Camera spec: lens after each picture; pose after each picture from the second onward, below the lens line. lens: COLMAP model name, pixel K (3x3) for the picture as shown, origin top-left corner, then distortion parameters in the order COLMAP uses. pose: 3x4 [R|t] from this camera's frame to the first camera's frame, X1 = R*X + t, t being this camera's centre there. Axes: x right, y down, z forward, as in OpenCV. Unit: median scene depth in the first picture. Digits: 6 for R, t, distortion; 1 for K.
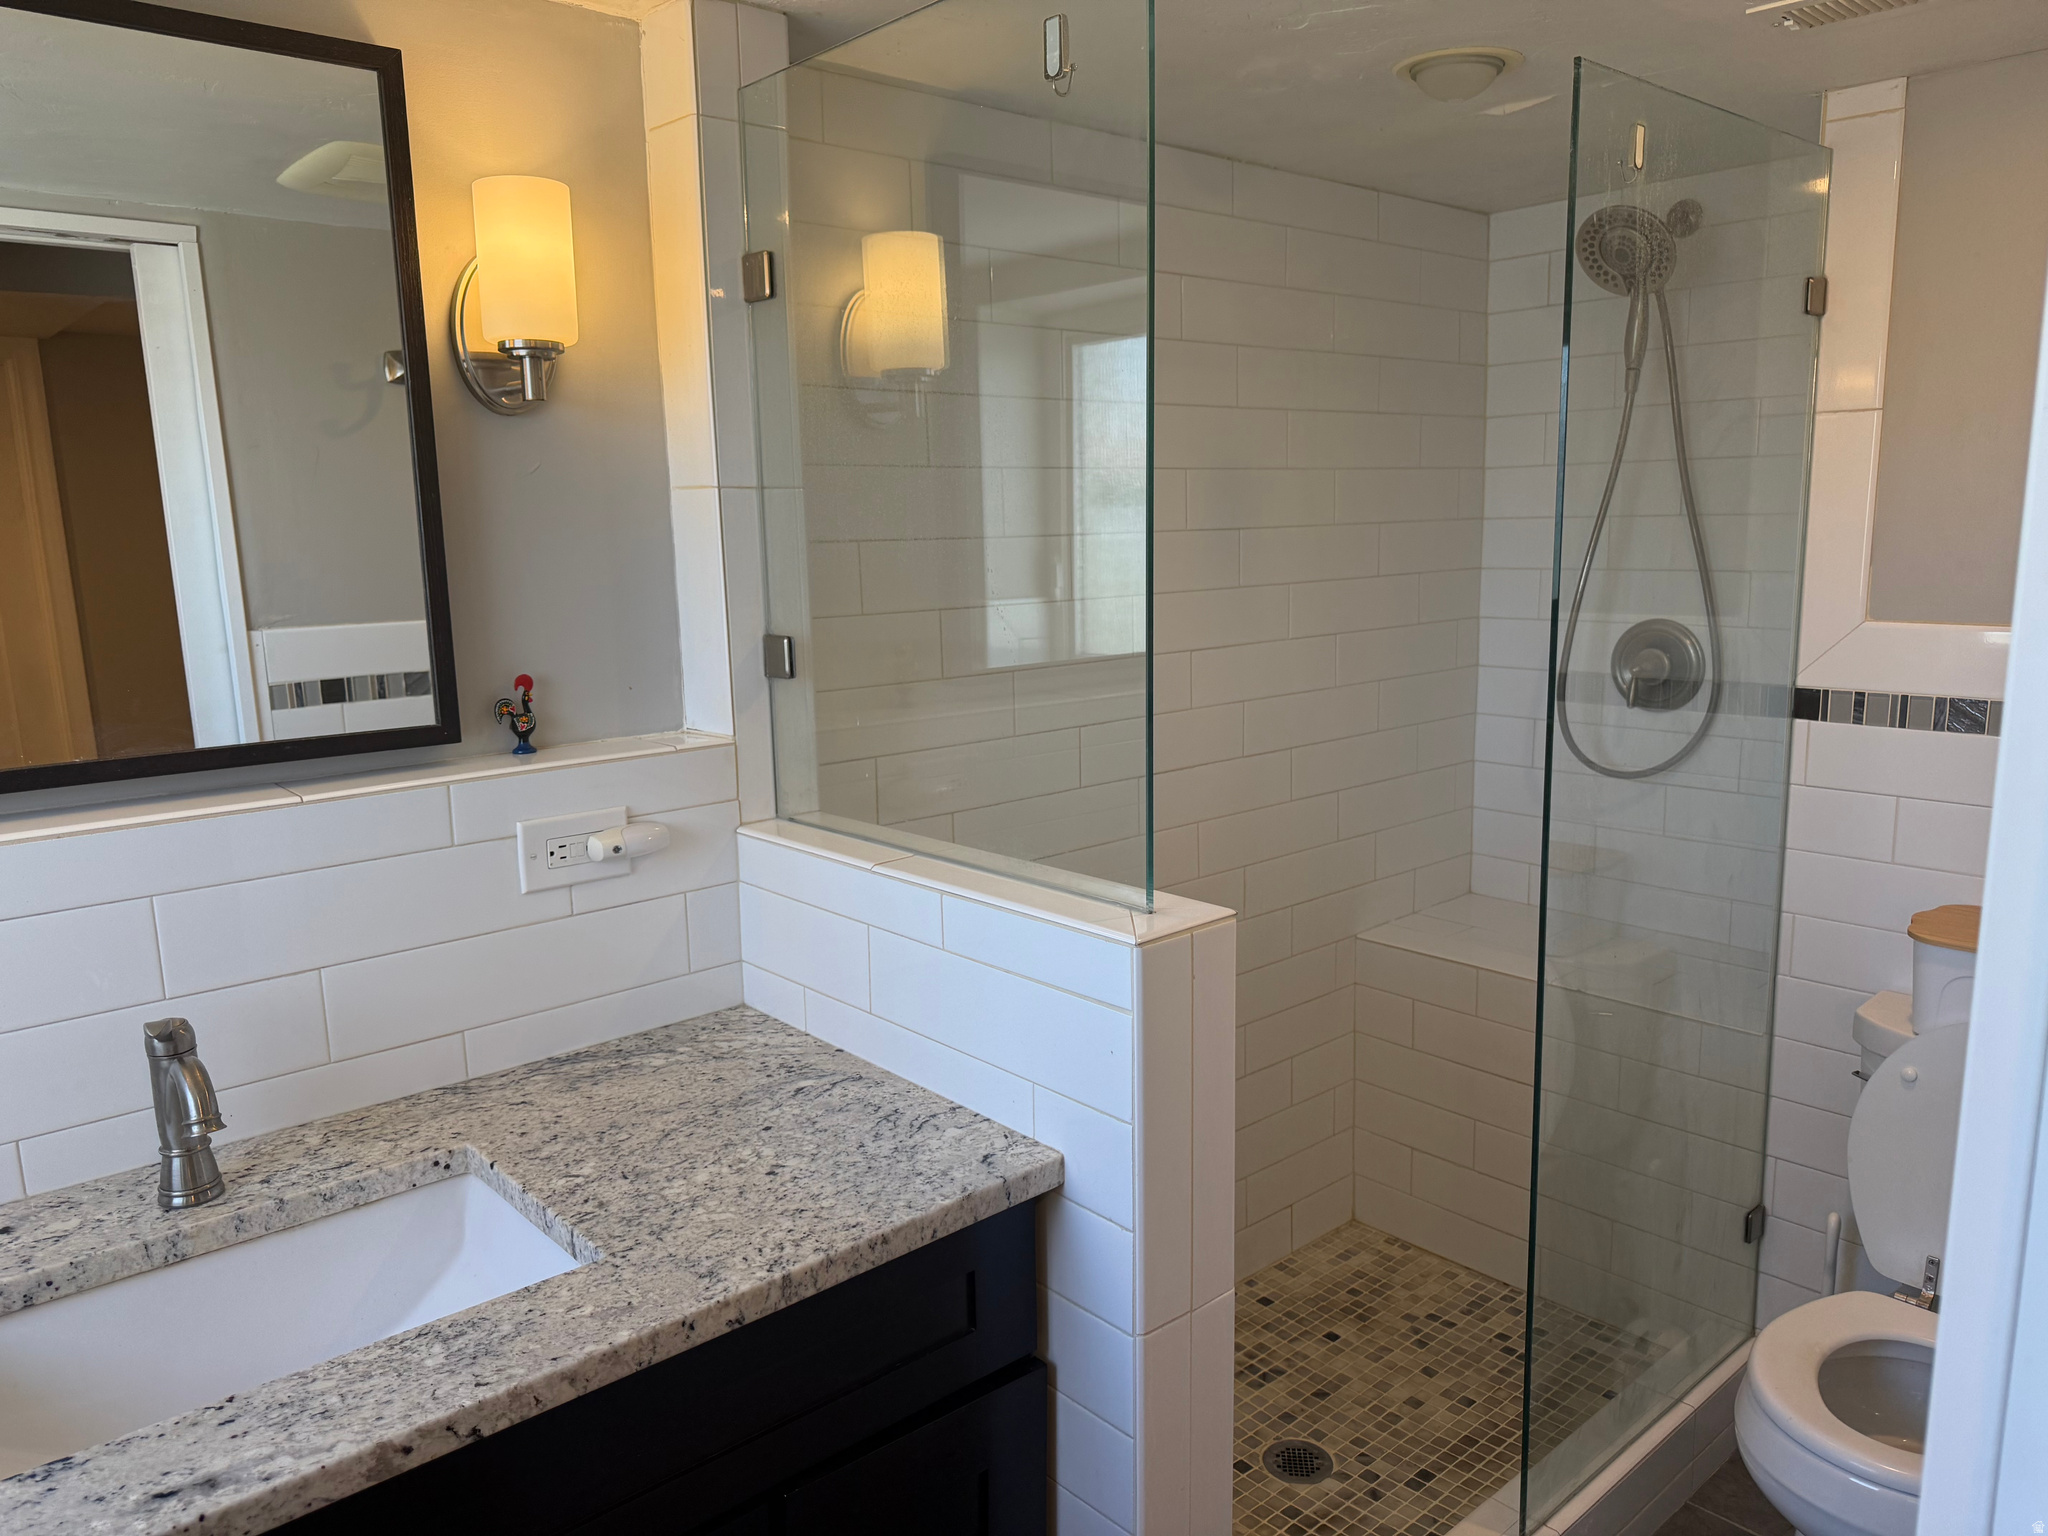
lens RADIAL K [[1448.0, 0, 1022.7], [0, 1448.0, 777.6], [0, 0, 1]] dist [0.005210, -0.005909]
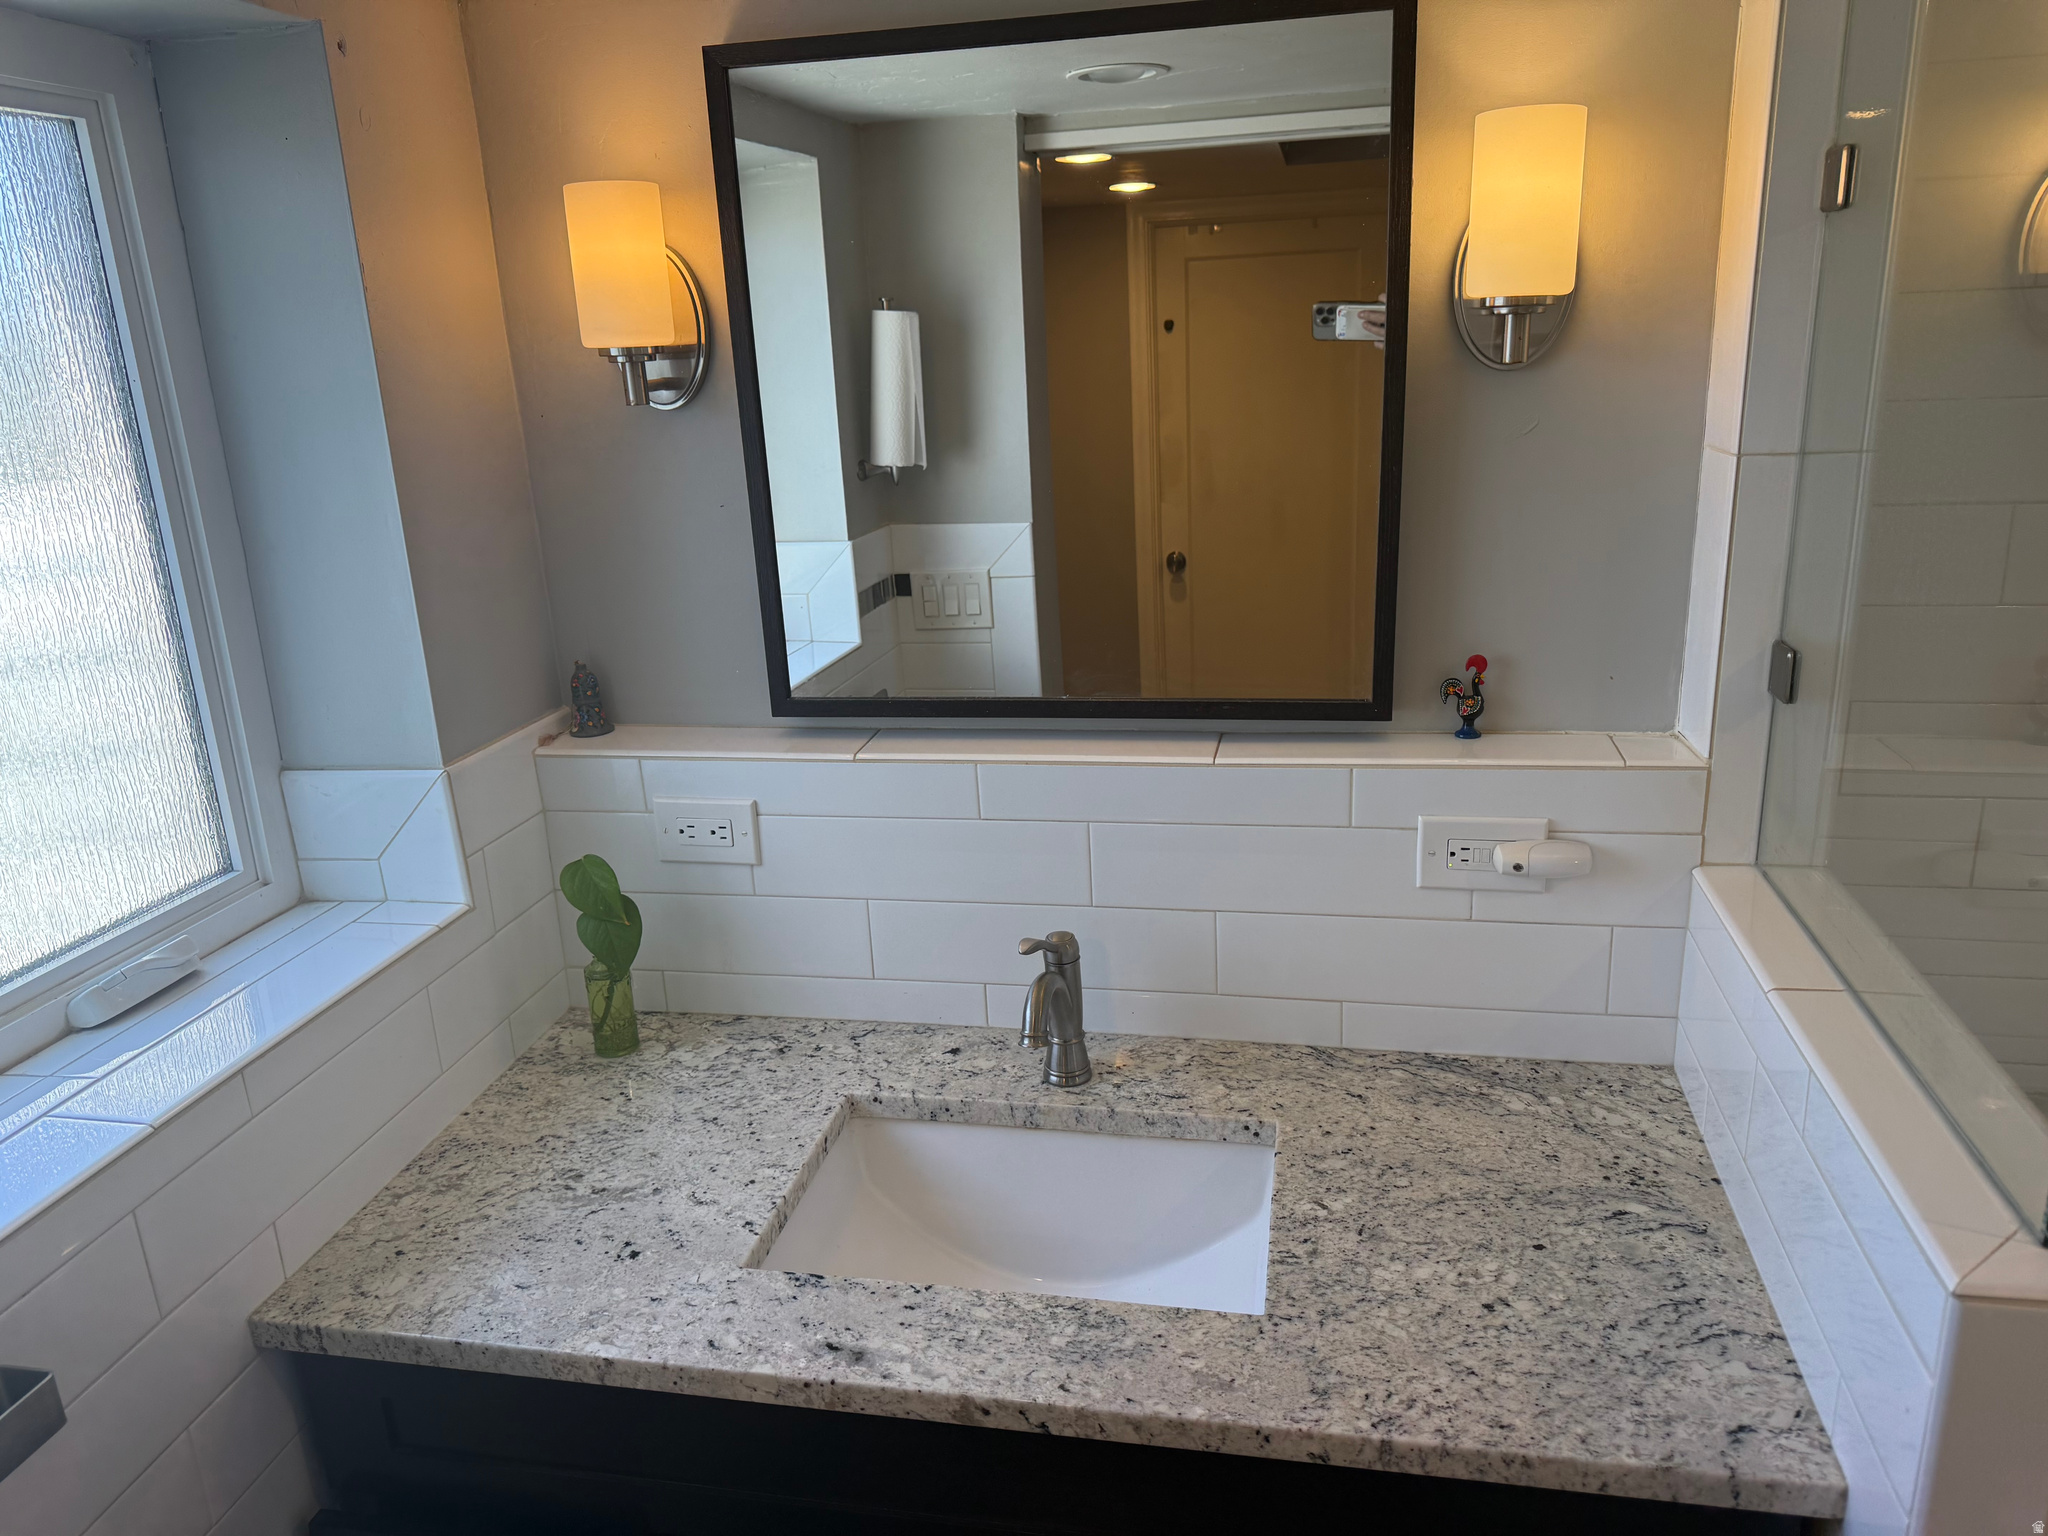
lens RADIAL K [[1494.4, 0, 1024.0], [0, 1494.4, 768.0], [0, 0, 1]] dist [0.037473, -0.024526]
pose [[0.605192, 0.237405, -0.759856, 0.272983], [-0.113829, 0.970496, 0.212556, -0.208535], [0.787899, -0.042144, 0.614360, 0.219236]]
